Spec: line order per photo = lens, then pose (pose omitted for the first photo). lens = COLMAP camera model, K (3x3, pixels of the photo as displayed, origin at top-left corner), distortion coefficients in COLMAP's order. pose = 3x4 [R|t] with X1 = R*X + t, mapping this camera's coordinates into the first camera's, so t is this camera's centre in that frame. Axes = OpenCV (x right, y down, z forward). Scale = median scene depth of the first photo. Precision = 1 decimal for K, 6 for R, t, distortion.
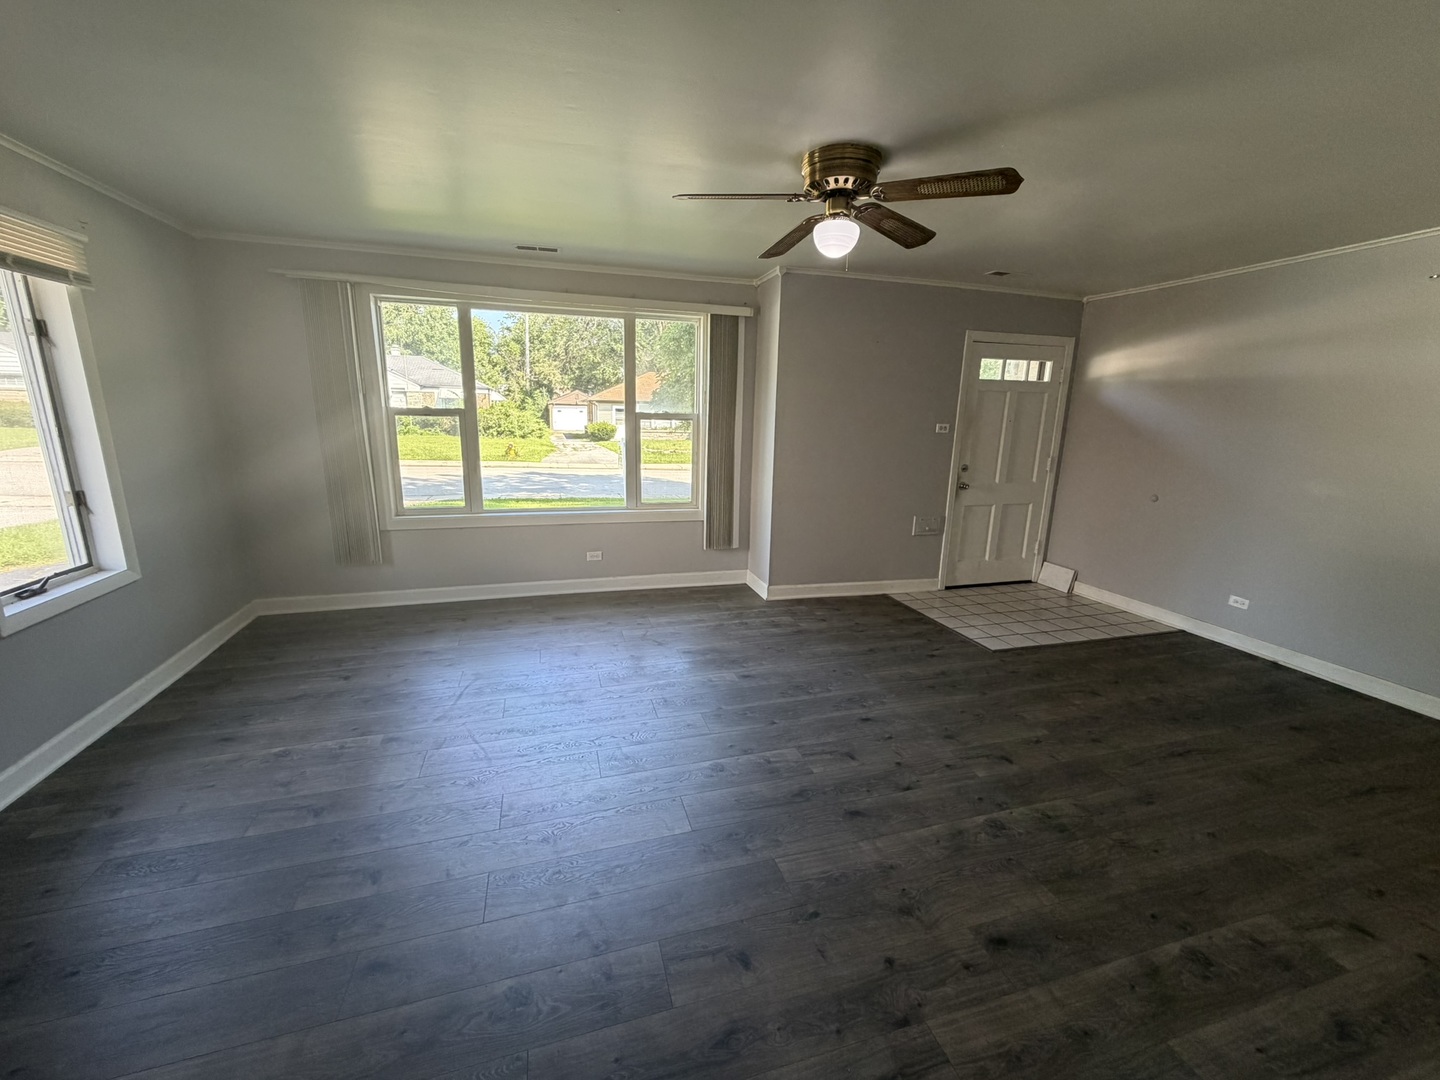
lens RADIAL K [[568.0, 0, 716.7], [0, 568.0, 542.5], [0, 0, 1]] dist [-0.000727, -0.000024]
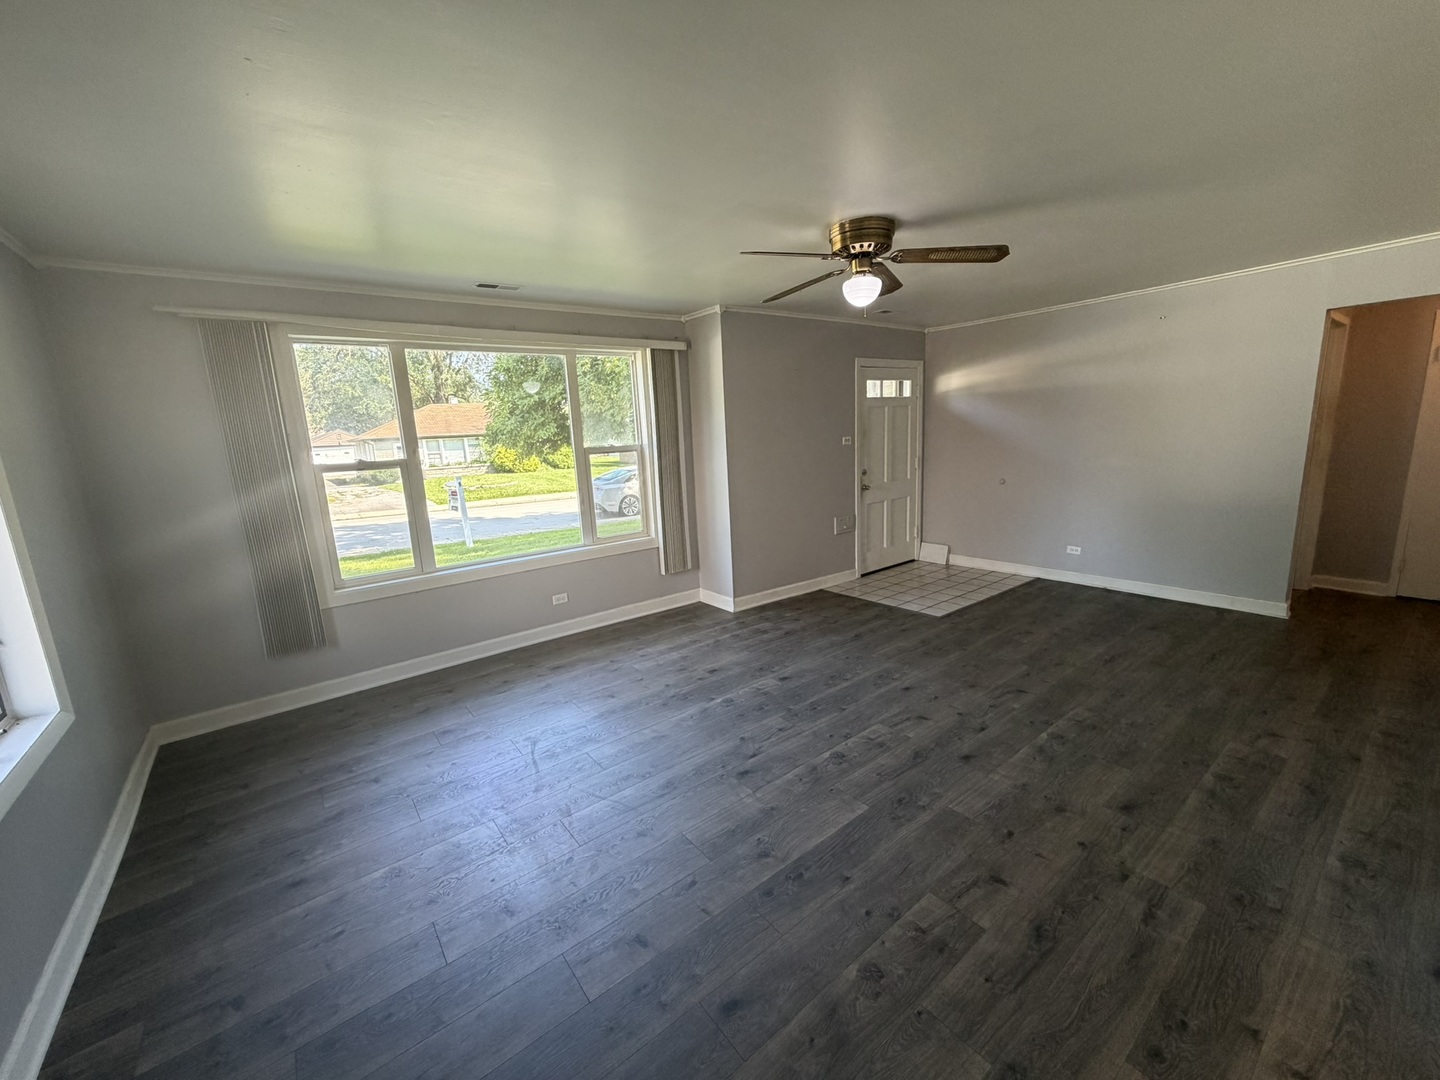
lens RADIAL K [[568.0, 0, 716.7], [0, 568.0, 542.5], [0, 0, 1]] dist [-0.000727, -0.000024]
pose [[0.930751, -0.135750, 0.339522, -0.310855], [0.148090, 0.988917, -0.010573, -0.023241], [-0.334324, 0.060121, 0.940539, 0.002291]]
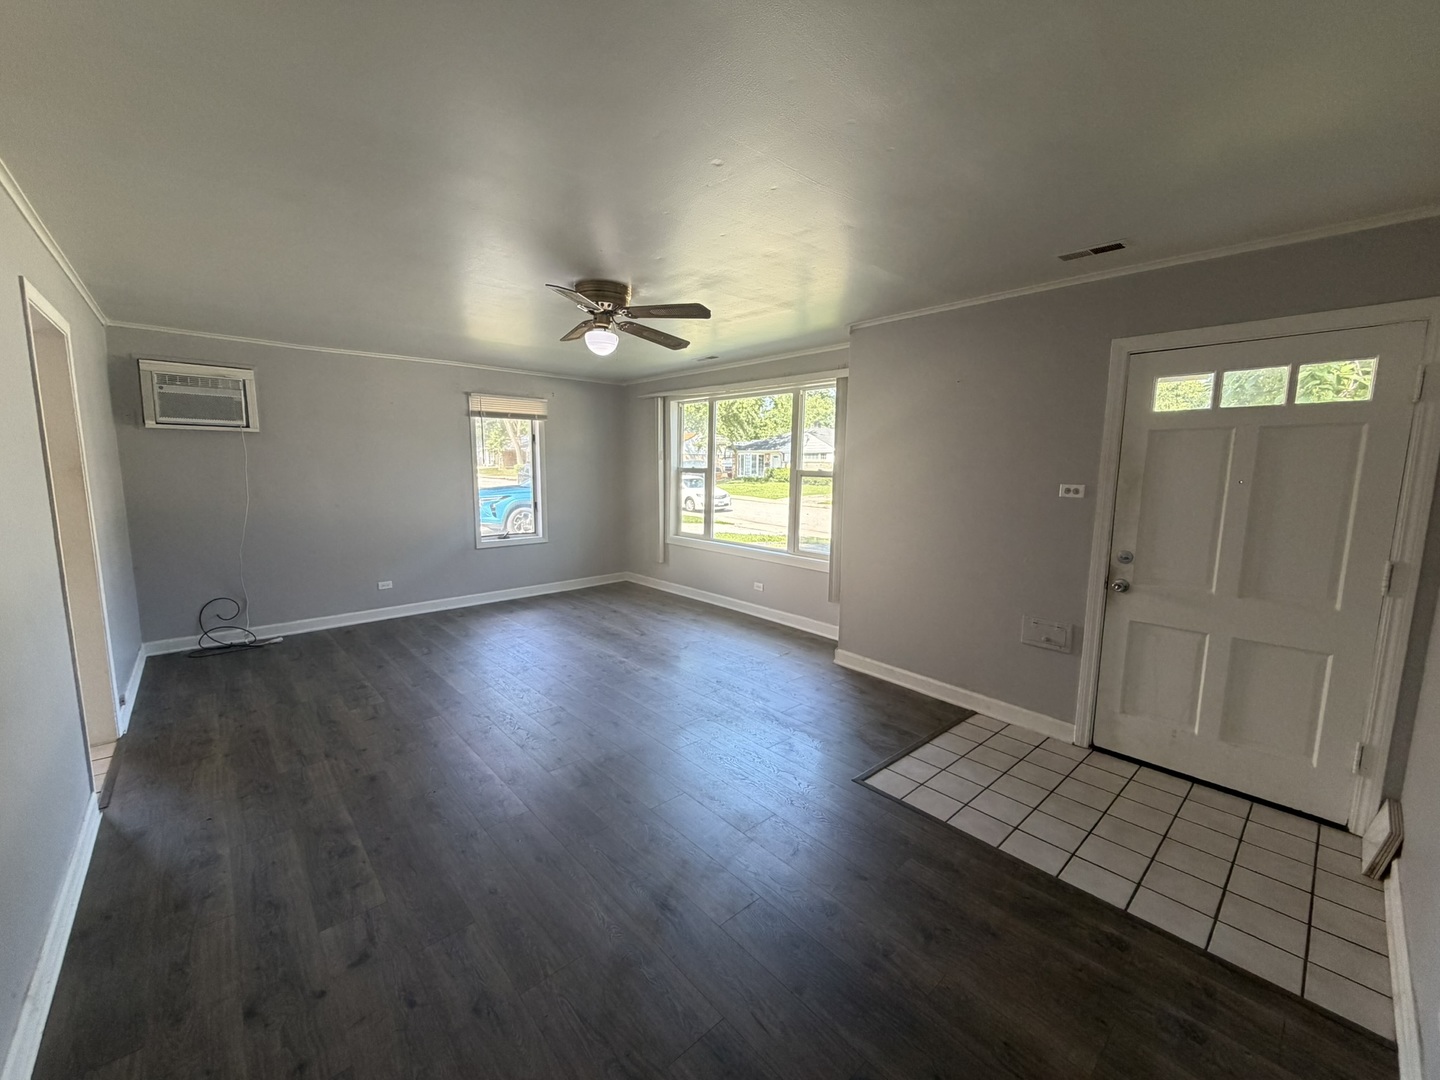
lens RADIAL K [[573.6, 0, 720.0], [0, 573.6, 540.0], [0, 0, 1]] dist [0.005007, 0.000031]
pose [[0.436262, 0.102128, -0.894005, 0.920246], [-0.203137, 0.979068, 0.012717, -0.079581], [0.876590, 0.176057, 0.447876, 0.394895]]
